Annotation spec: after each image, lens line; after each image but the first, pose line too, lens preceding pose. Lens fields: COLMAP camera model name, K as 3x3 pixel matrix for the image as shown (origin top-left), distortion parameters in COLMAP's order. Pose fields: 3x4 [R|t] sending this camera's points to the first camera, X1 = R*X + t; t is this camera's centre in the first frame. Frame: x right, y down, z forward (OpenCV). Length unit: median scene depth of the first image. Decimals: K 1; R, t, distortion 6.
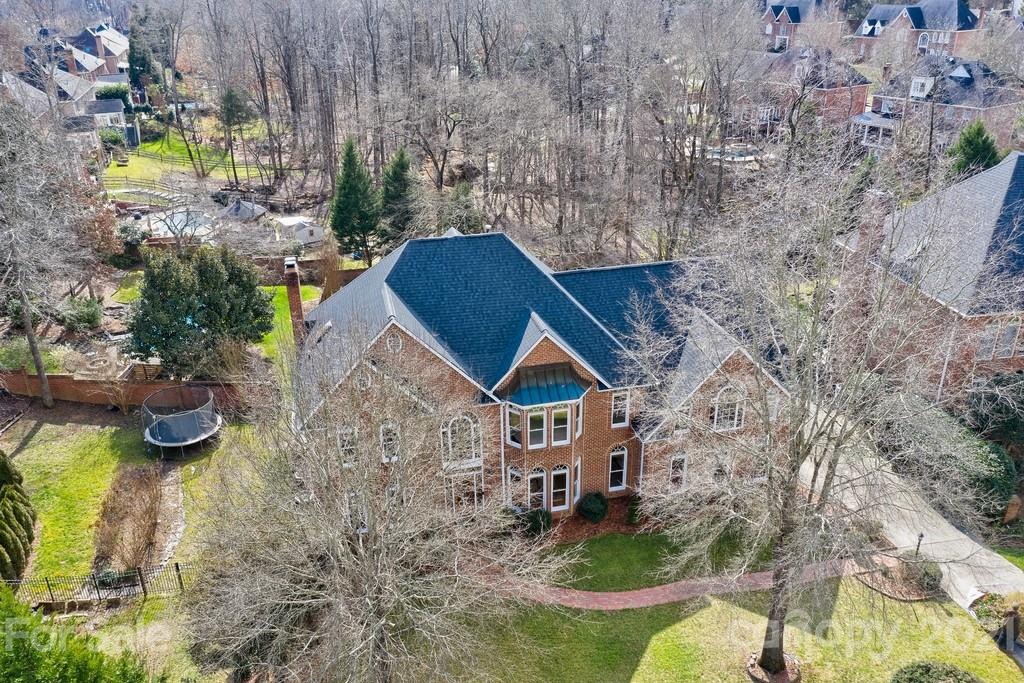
lens RADIAL K [[810.8, 0, 512.0], [0, 810.8, 341.5], [0, 0, 1]] dist [-0.004777, -0.015013]
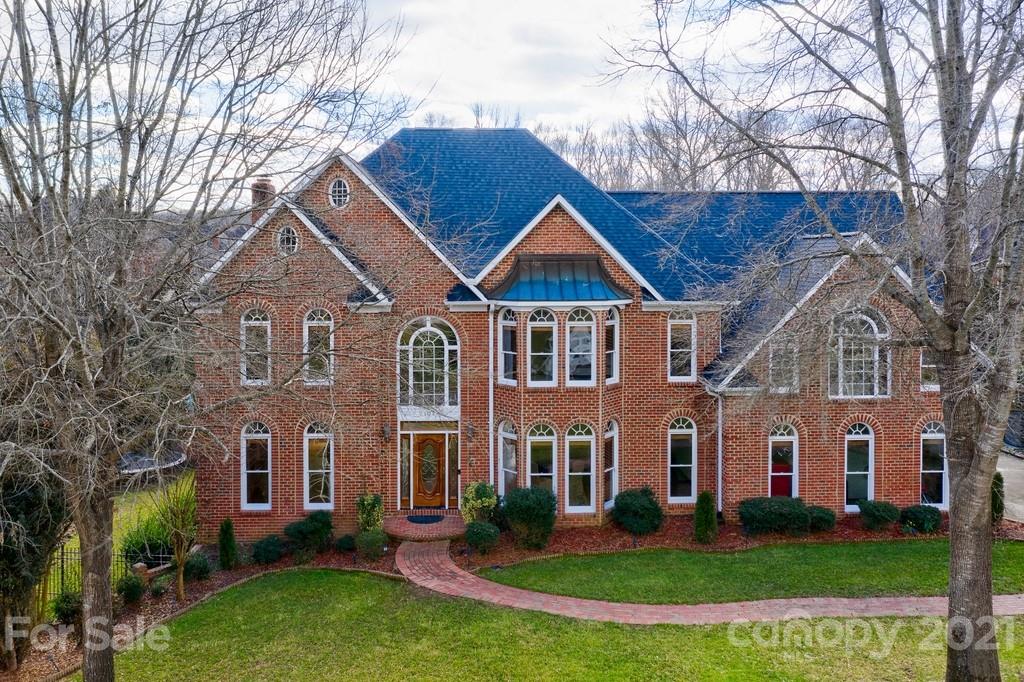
lens RADIAL K [[825.4, 0, 504.8], [0, 825.4, 252.6], [0, 0, 1]] dist [0.000913, -0.000100]
pose [[0.981804, 0.017115, -0.189122, 0.121861], [-0.095550, 0.905194, -0.414119, 0.305224], [0.164104, 0.424654, 0.890359, 0.375729]]
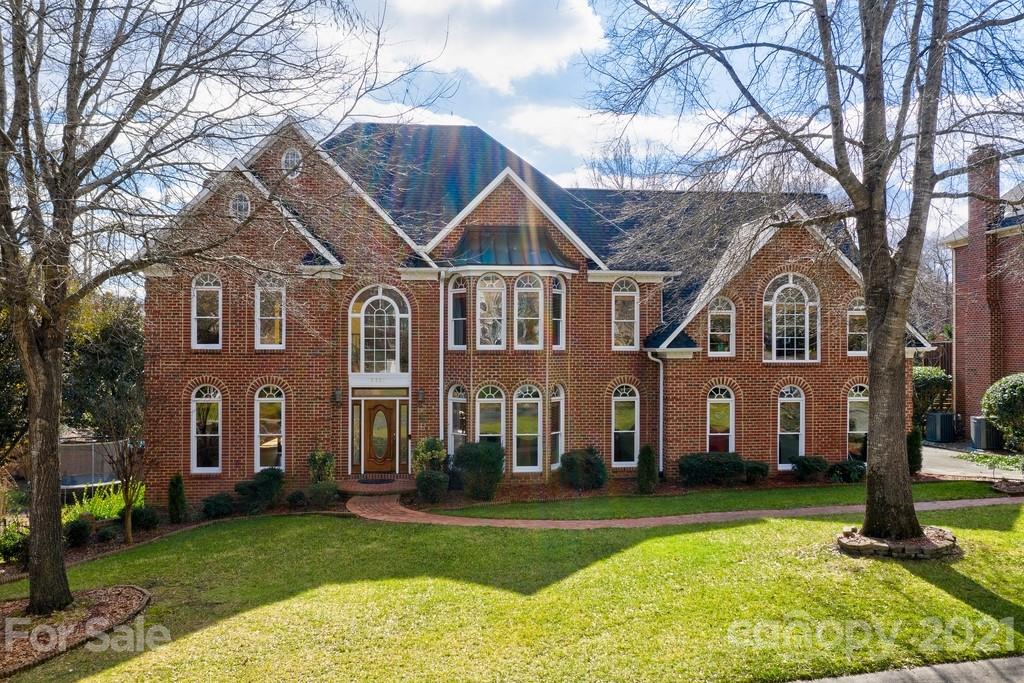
lens RADIAL K [[810.8, 0, 512.0], [0, 810.8, 341.5], [0, 0, 1]] dist [-0.004777, -0.015013]
pose [[0.992297, 0.018075, -0.122554, 0.126824], [-0.069690, 0.899360, -0.431619, 0.404156], [0.102419, 0.436835, 0.893692, 0.415338]]
